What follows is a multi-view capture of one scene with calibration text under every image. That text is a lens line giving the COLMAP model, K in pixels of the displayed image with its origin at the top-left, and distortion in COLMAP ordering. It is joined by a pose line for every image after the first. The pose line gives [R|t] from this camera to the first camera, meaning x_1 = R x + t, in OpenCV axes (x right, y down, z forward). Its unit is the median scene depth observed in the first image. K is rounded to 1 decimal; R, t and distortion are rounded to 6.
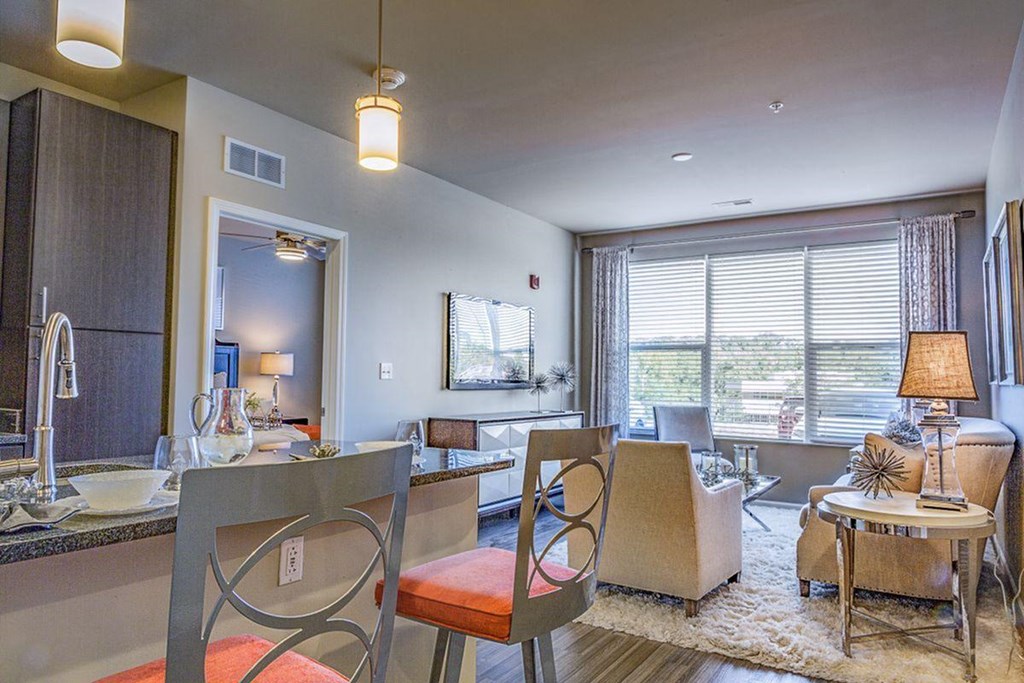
lens RADIAL K [[670.3, 0, 506.8], [0, 670.3, 338.4], [0, 0, 1]] dist [0.026502, -0.038821]
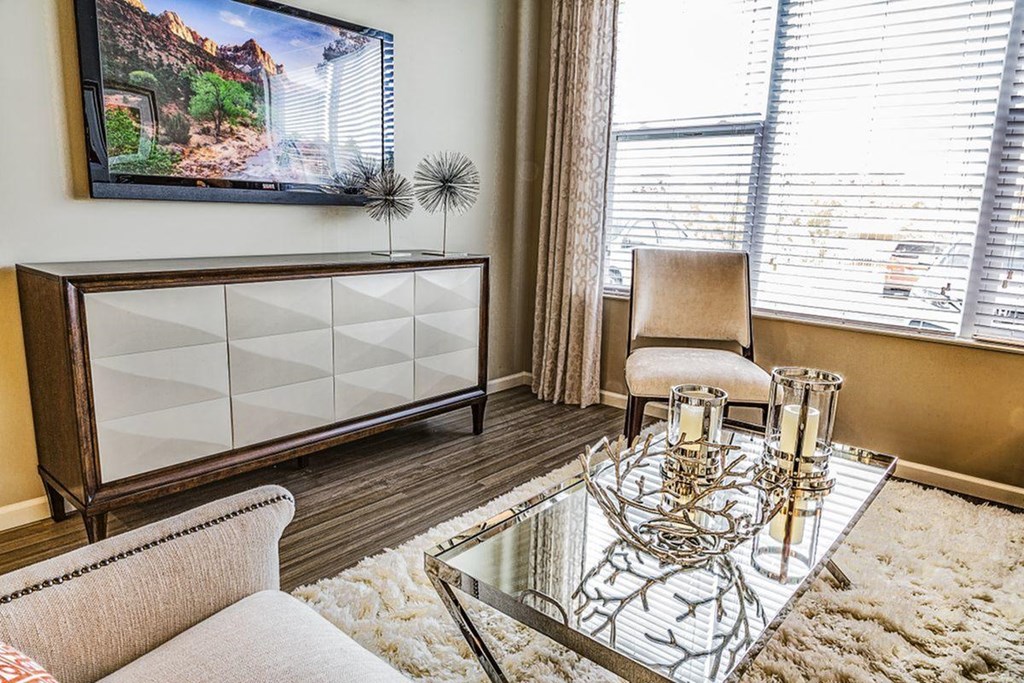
lens RADIAL K [[670.3, 0, 506.8], [0, 670.3, 338.4], [0, 0, 1]] dist [0.026502, -0.038821]
pose [[0.992066, 0.044385, -0.117622, 0.169731], [-0.014184, 0.969146, 0.246078, 0.041347], [0.124915, -0.242457, 0.962087, 0.457318]]
